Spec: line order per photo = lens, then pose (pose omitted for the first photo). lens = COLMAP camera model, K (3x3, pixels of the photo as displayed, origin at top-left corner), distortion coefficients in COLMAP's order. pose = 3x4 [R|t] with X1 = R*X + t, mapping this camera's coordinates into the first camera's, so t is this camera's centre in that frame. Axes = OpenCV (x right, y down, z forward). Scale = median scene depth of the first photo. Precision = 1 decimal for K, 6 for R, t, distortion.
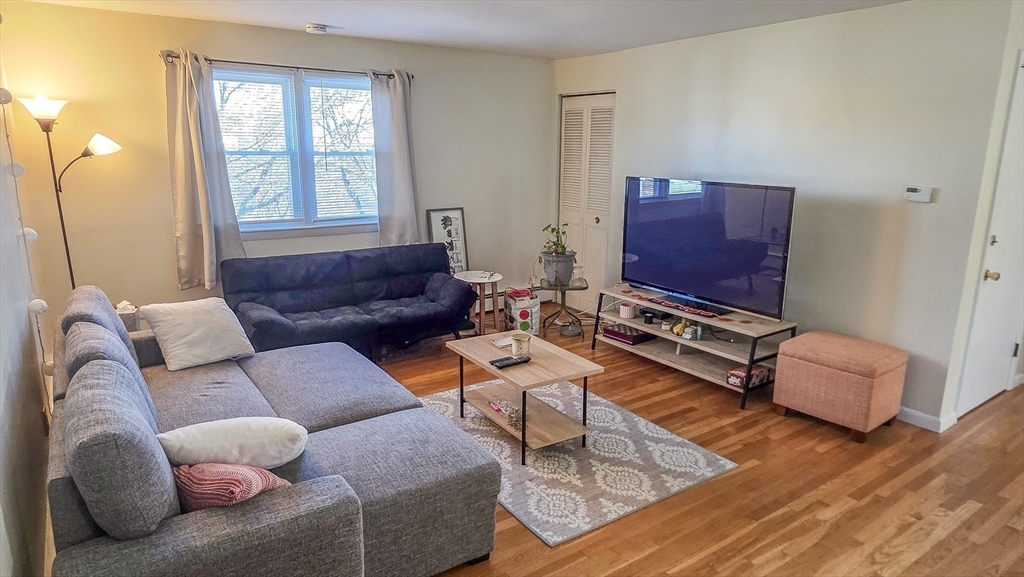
lens RADIAL K [[628.2, 0, 507.9], [0, 628.2, 280.1], [0, 0, 1]] dist [-0.019349, 0.005947]
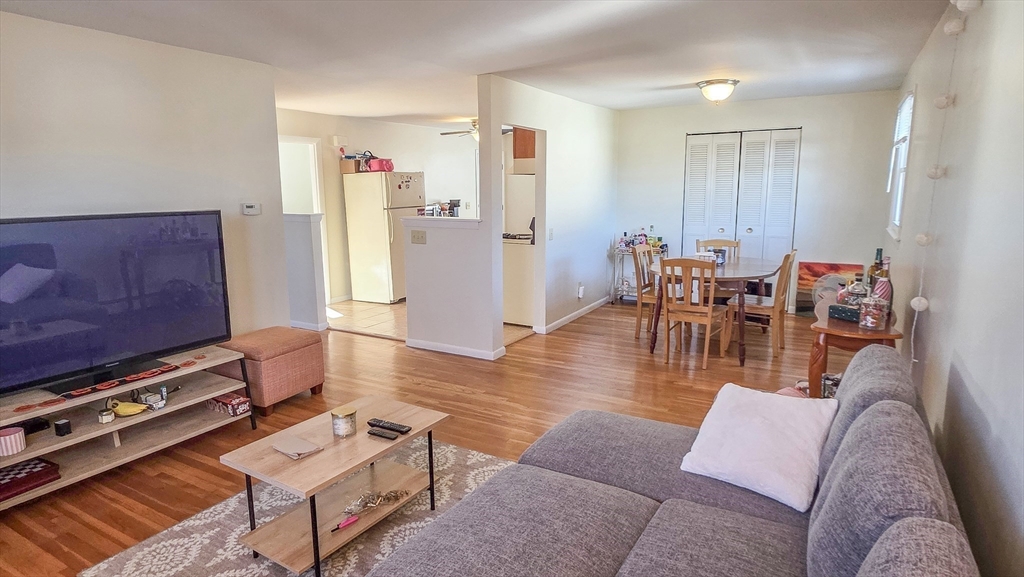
lens RADIAL K [[570.5, 0, 511.8], [0, 570.5, 293.3], [0, 0, 1]] dist [-0.003547, -0.000475]
pose [[-0.418924, -0.177337, 0.890536, -0.516610], [0.193335, 0.940835, 0.278301, -0.157402], [-0.887200, 0.288759, -0.359853, 0.793666]]
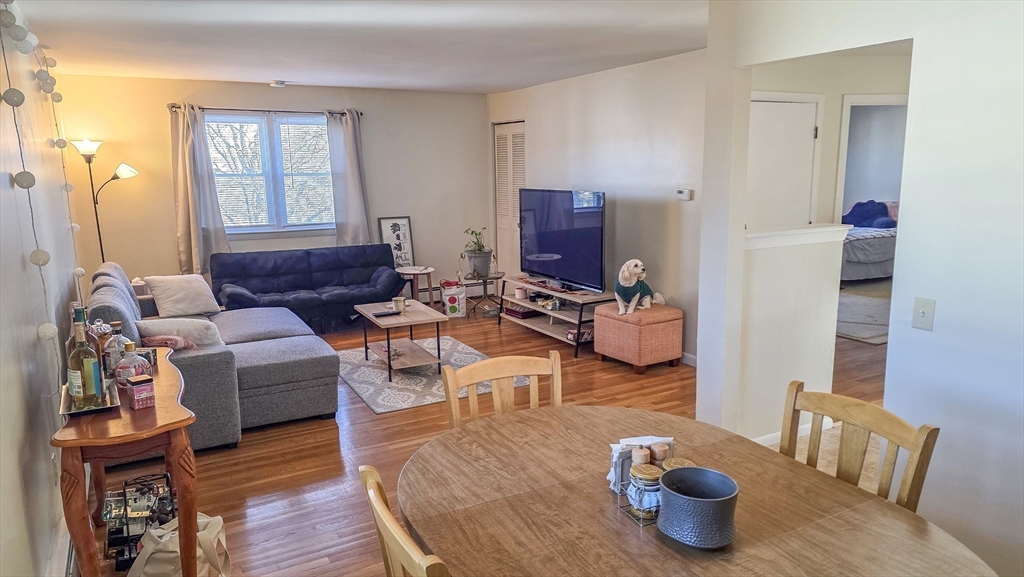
lens RADIAL K [[686.0, 0, 519.3], [0, 686.0, 291.8], [0, 0, 1]] dist [0.001634, -0.014833]
pose [[0.996266, -0.005280, -0.086170, 0.335626], [0.002959, 0.999630, -0.027046, 0.091492], [0.086281, 0.026690, 0.995913, -0.420464]]
